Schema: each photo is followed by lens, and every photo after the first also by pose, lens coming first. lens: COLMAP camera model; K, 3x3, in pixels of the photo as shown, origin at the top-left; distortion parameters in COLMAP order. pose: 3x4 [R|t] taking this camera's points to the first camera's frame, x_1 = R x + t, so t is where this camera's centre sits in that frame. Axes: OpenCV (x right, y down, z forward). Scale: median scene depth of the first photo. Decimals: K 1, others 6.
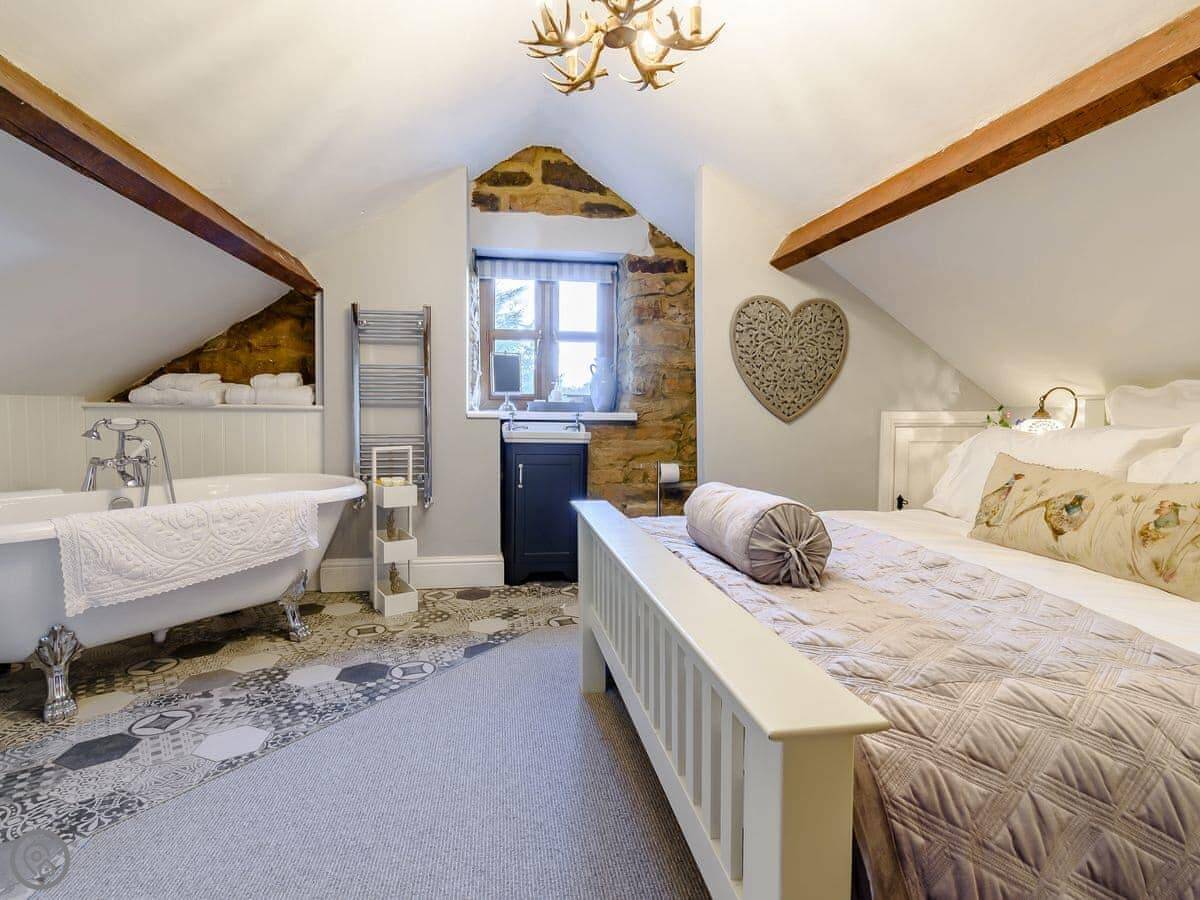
lens RADIAL K [[648.3, 0, 610.0], [0, 648.3, 448.4], [0, 0, 1]] dist [0.003374, 0.000200]
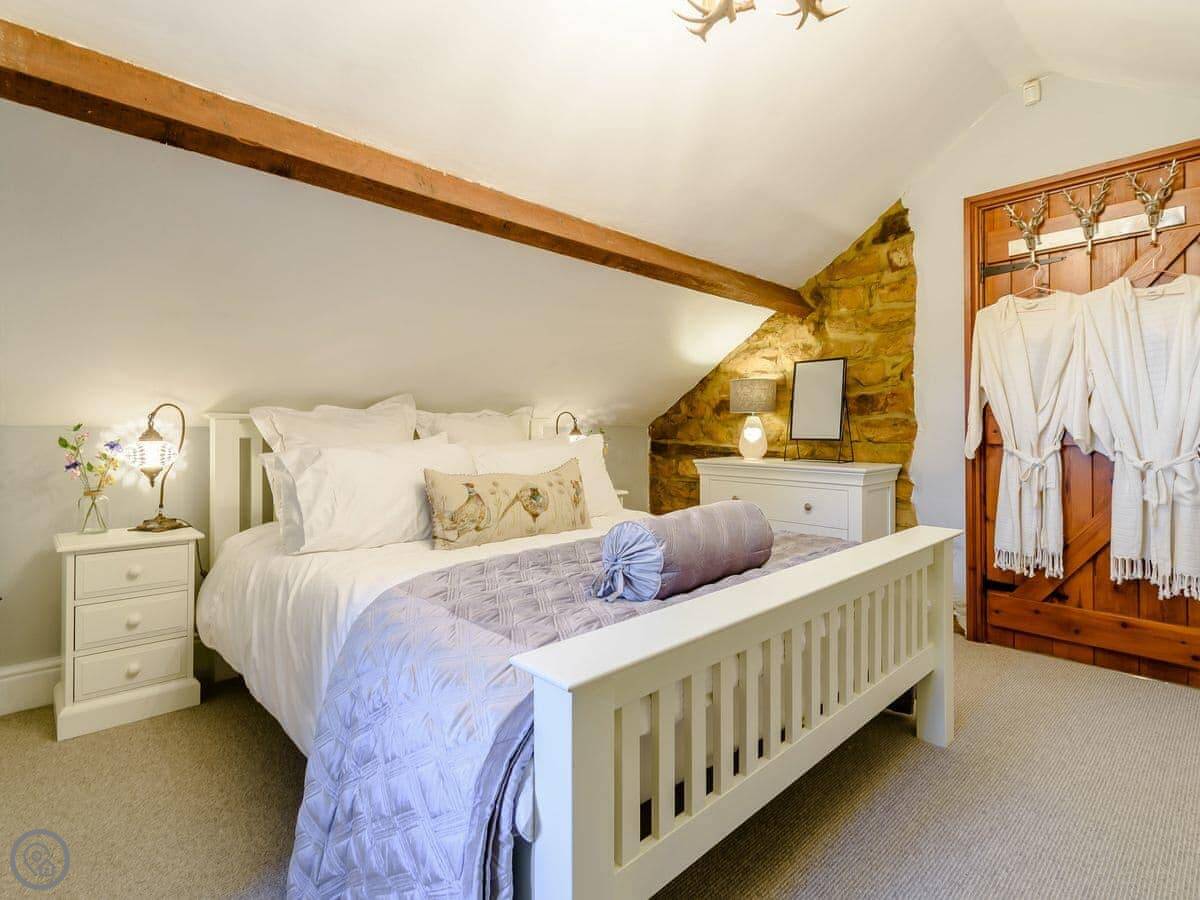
lens RADIAL K [[629.7, 0, 602.7], [0, 629.7, 425.0], [0, 0, 1]] dist [0.000777, -0.000011]
pose [[-0.581391, 0.004671, 0.813611, -0.285240], [0.048882, 0.998378, 0.029198, -0.056149], [-0.812155, 0.056746, -0.580676, 0.927622]]
